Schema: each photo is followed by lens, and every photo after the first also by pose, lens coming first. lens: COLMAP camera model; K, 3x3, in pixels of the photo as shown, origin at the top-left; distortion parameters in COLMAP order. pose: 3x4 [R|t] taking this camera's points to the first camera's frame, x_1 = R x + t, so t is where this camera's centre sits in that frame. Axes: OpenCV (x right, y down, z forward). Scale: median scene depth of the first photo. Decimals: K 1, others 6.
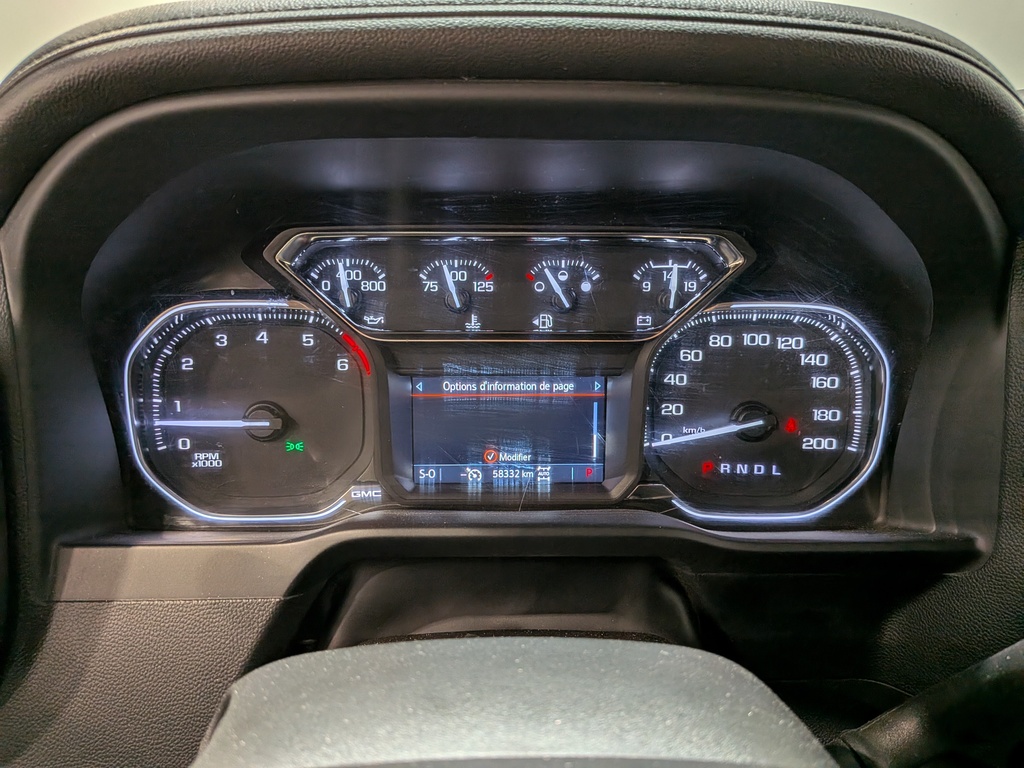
lens RADIAL K [[743.5, 0, 507.2], [0, 743.5, 396.4], [0, 0, 1]] dist [0.046192, -0.078774]
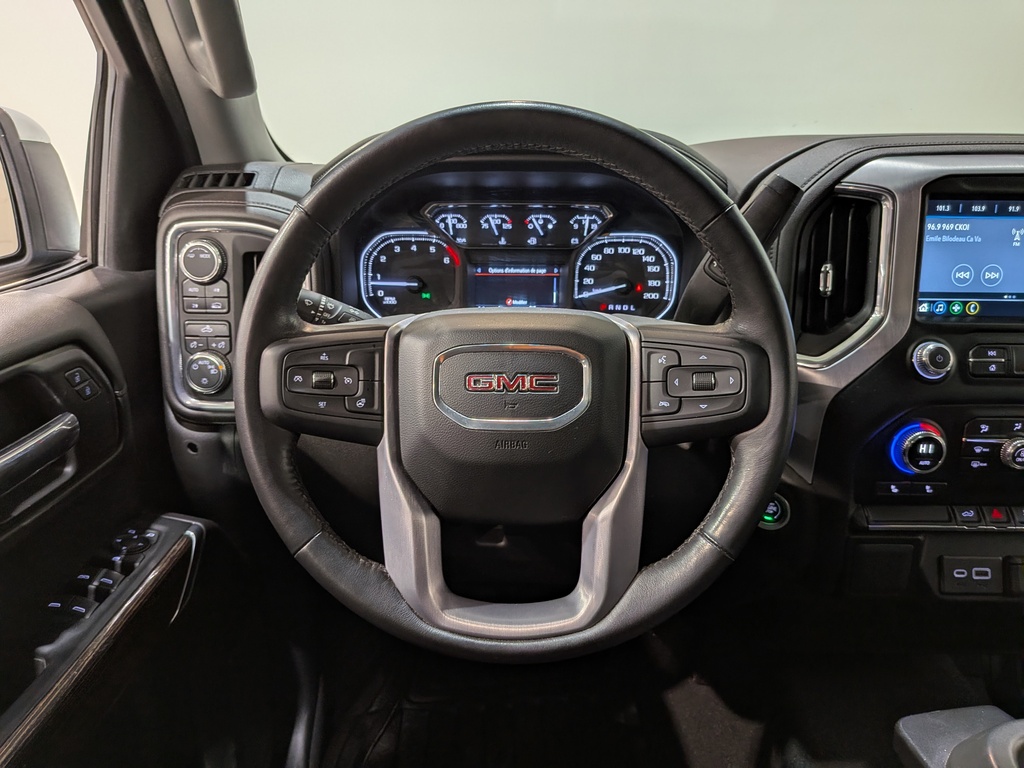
lens RADIAL K [[743.5, 0, 488.7], [0, 743.5, 400.3], [0, 0, 1]] dist [0.046192, -0.078774]
pose [[0.999190, 0.011450, -0.038577, 0.007411], [-0.010175, 0.999401, 0.033089, 0.325826], [0.038932, -0.032670, 0.998708, -1.383563]]
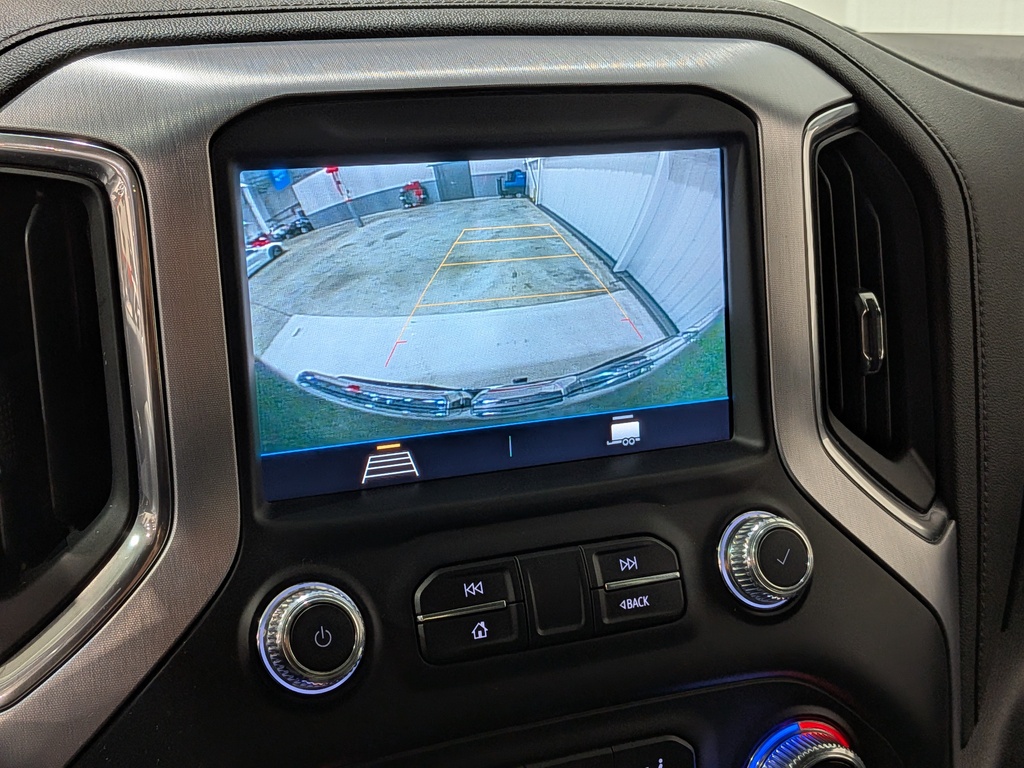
lens RADIAL K [[1504.7, 0, 492.8], [0, 1504.7, 348.8], [0, 0, 1]] dist [0.062783, 0.000000]
pose [[0.920736, -0.088637, 0.379985, 0.753580], [0.115323, 0.992168, -0.048001, 0.103760], [-0.372754, 0.088018, 0.923746, -0.687684]]
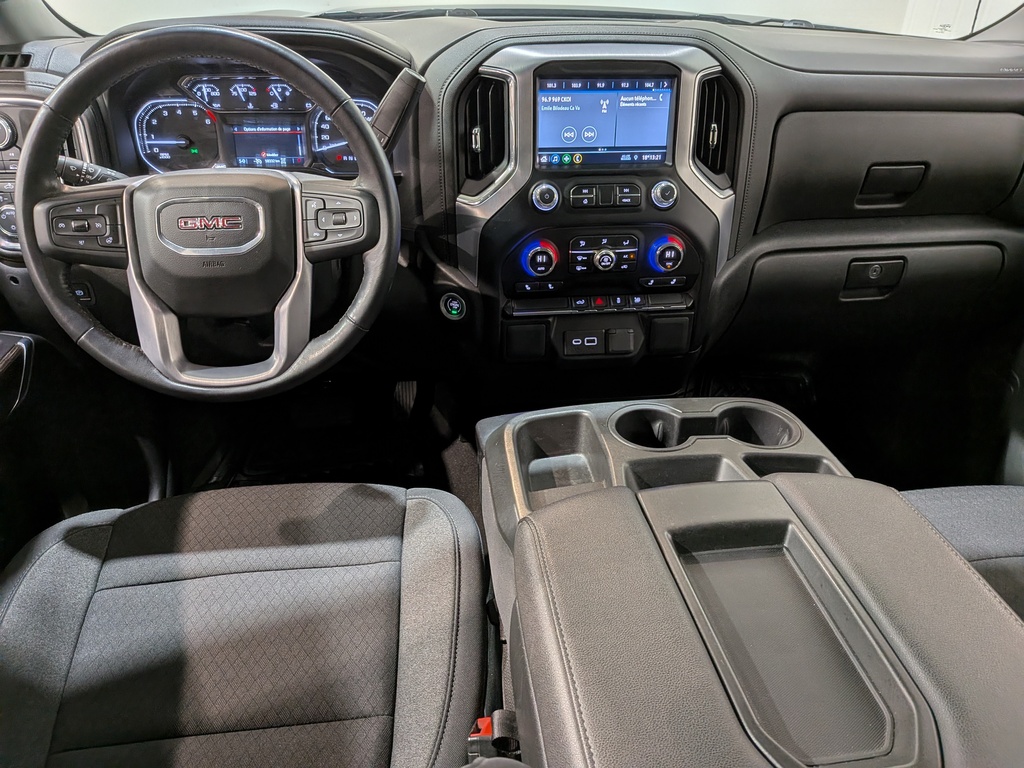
lens RADIAL K [[743.5, 0, 508.8], [0, 743.5, 387.7], [0, 0, 1]] dist [0.046192, -0.078774]
pose [[0.993566, -0.043646, 0.104506, 0.619954], [0.017420, 0.970670, 0.239782, 0.295728], [-0.111906, -0.236419, 0.965186, -2.291832]]
